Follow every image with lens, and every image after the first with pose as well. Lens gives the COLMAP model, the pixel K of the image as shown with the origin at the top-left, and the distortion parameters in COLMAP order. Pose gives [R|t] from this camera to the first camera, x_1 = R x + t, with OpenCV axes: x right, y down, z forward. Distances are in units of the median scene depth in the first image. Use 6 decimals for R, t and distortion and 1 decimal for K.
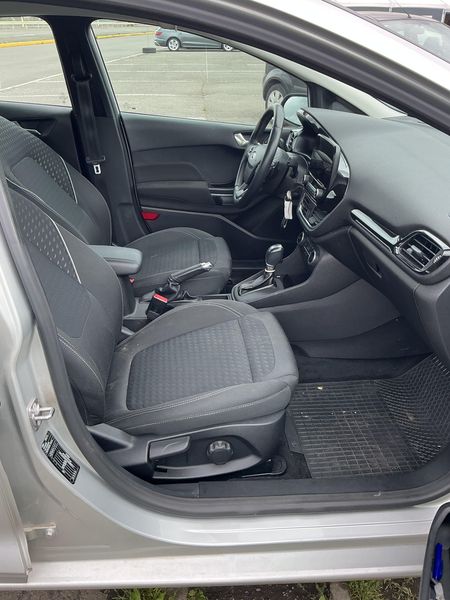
lens RADIAL K [[506.4, 0, 225.0], [0, 506.4, 300.0], [0, 0, 1]] dist [-0.000642, -0.002257]
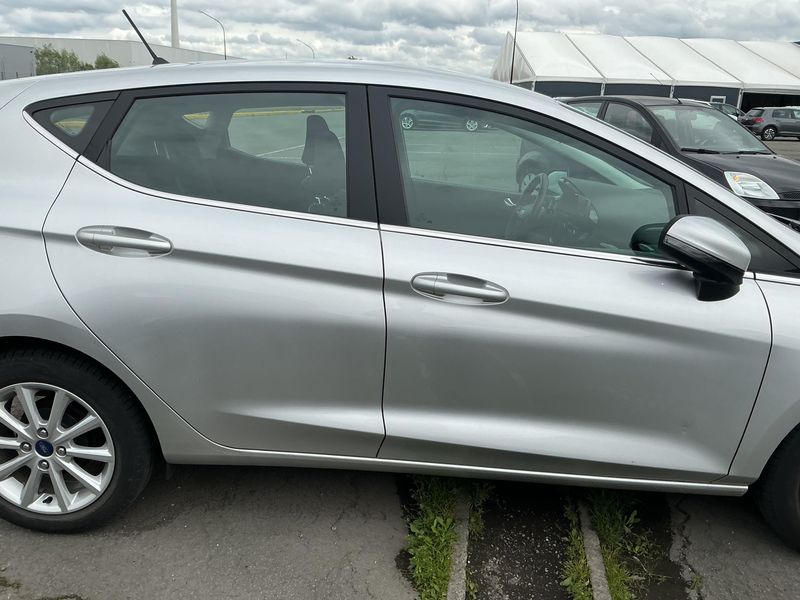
lens RADIAL K [[683.5, 0, 398.8], [0, 683.5, 310.1], [0, 0, 1]] dist [0.004152, -0.010298]
pose [[0.995930, 0.045186, -0.077991, -0.093224], [-0.059710, 0.978919, -0.195325, 0.263123], [0.067521, 0.199187, 0.977633, -0.548669]]
